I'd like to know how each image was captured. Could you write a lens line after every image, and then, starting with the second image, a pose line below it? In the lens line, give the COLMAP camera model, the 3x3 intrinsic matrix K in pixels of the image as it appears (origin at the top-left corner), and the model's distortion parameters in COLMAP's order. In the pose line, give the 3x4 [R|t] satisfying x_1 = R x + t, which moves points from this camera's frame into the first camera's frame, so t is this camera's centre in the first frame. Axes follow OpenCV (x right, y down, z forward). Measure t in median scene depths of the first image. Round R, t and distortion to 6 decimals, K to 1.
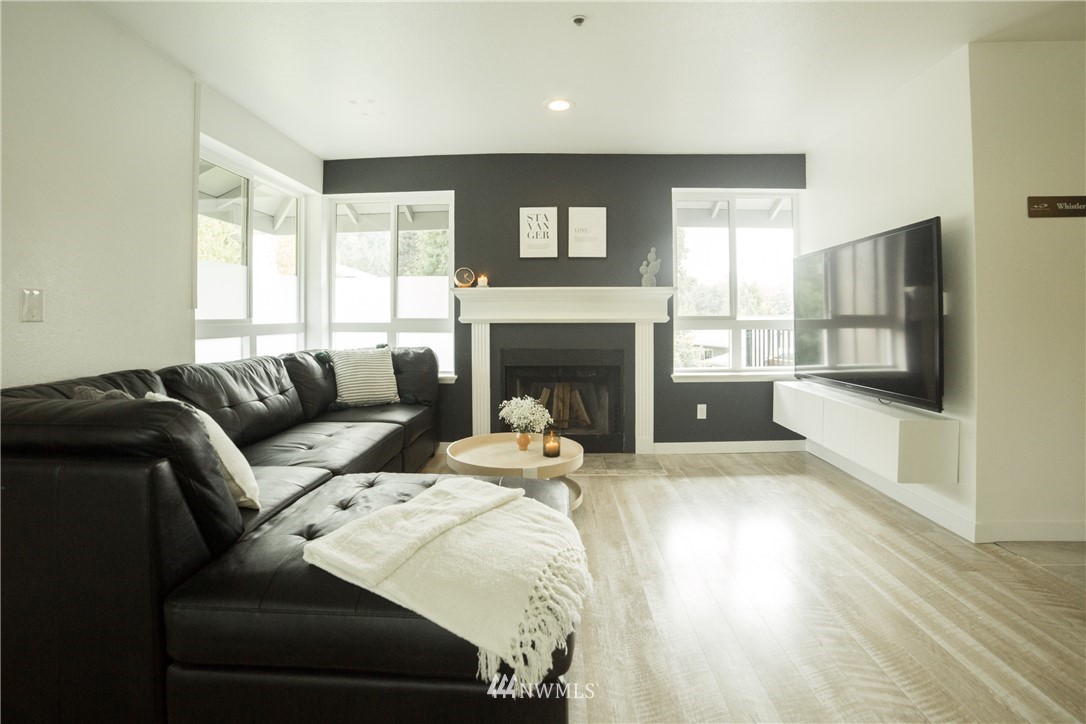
lens RADIAL K [[502.0, 0, 540.8], [0, 502.0, 316.1], [0, 0, 1]] dist [-0.114050, 0.036018]
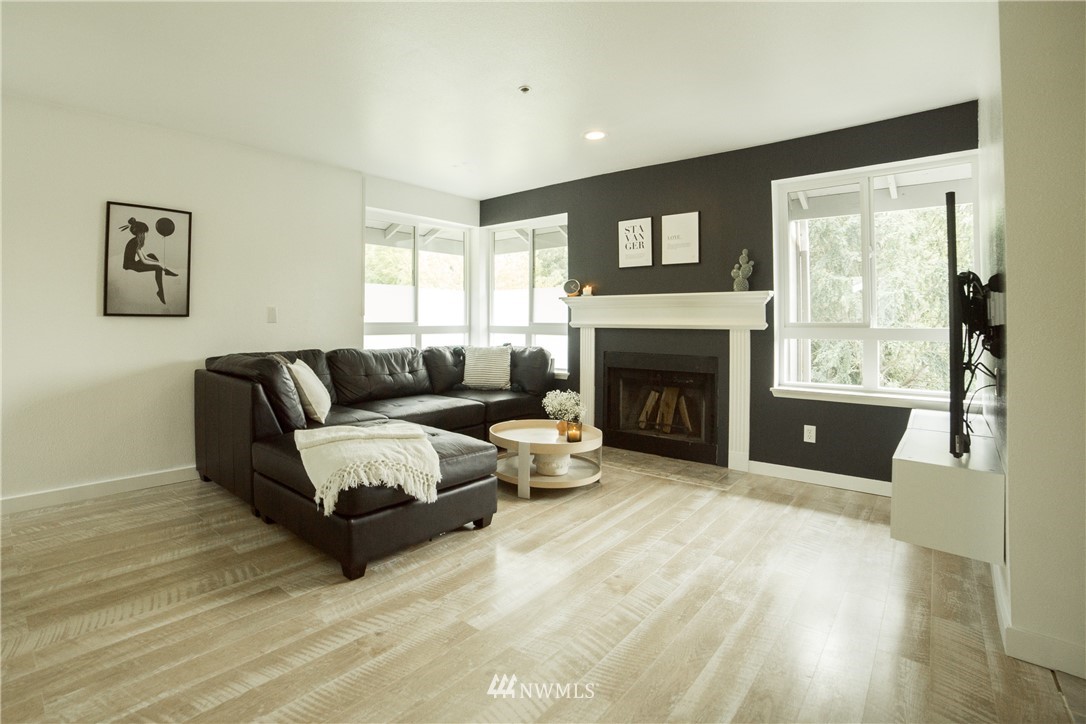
lens RADIAL K [[524.6, 0, 474.7], [0, 524.6, 311.9], [0, 0, 1]] dist [-0.067134, 0.000481]
pose [[0.750266, -0.004898, -0.661118, 0.473316], [-0.005467, 0.999892, -0.013612, -0.004030], [0.661114, 0.013826, 0.750158, -0.054197]]
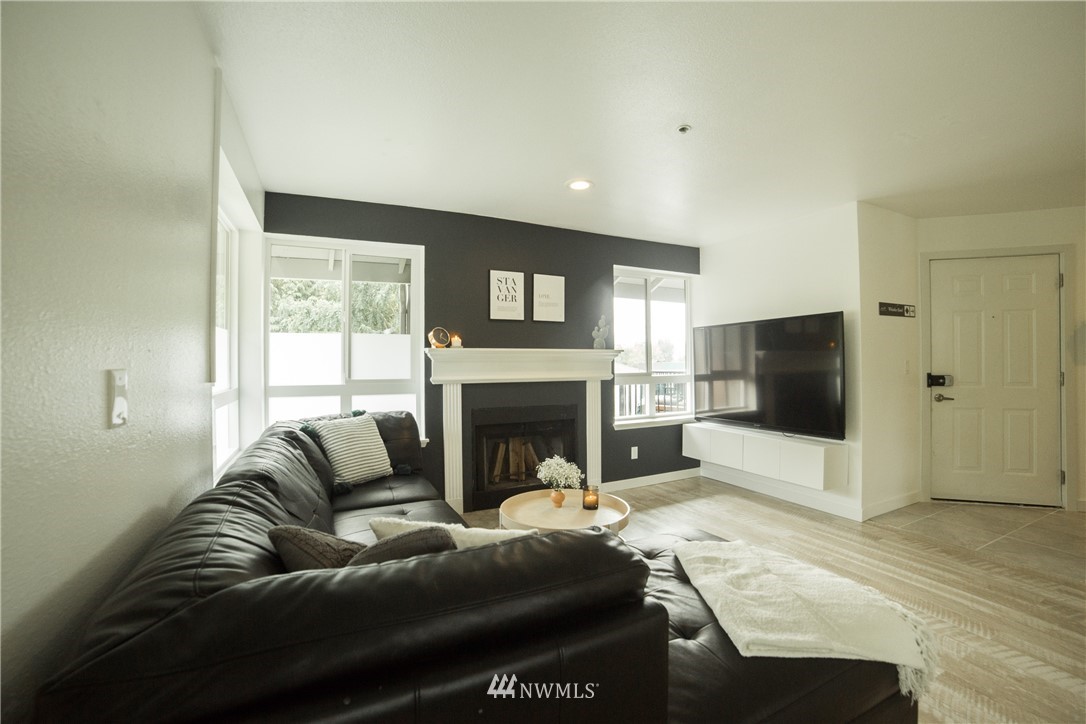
lens RADIAL K [[461.1, 0, 558.3], [0, 461.1, 357.6], [0, 0, 1]] dist [-0.114972, 0.043615]
pose [[0.874859, 0.002332, 0.484372, -0.376814], [0.001119, 0.999976, -0.006835, -0.031320], [-0.484377, 0.006522, 0.874835, 0.112404]]
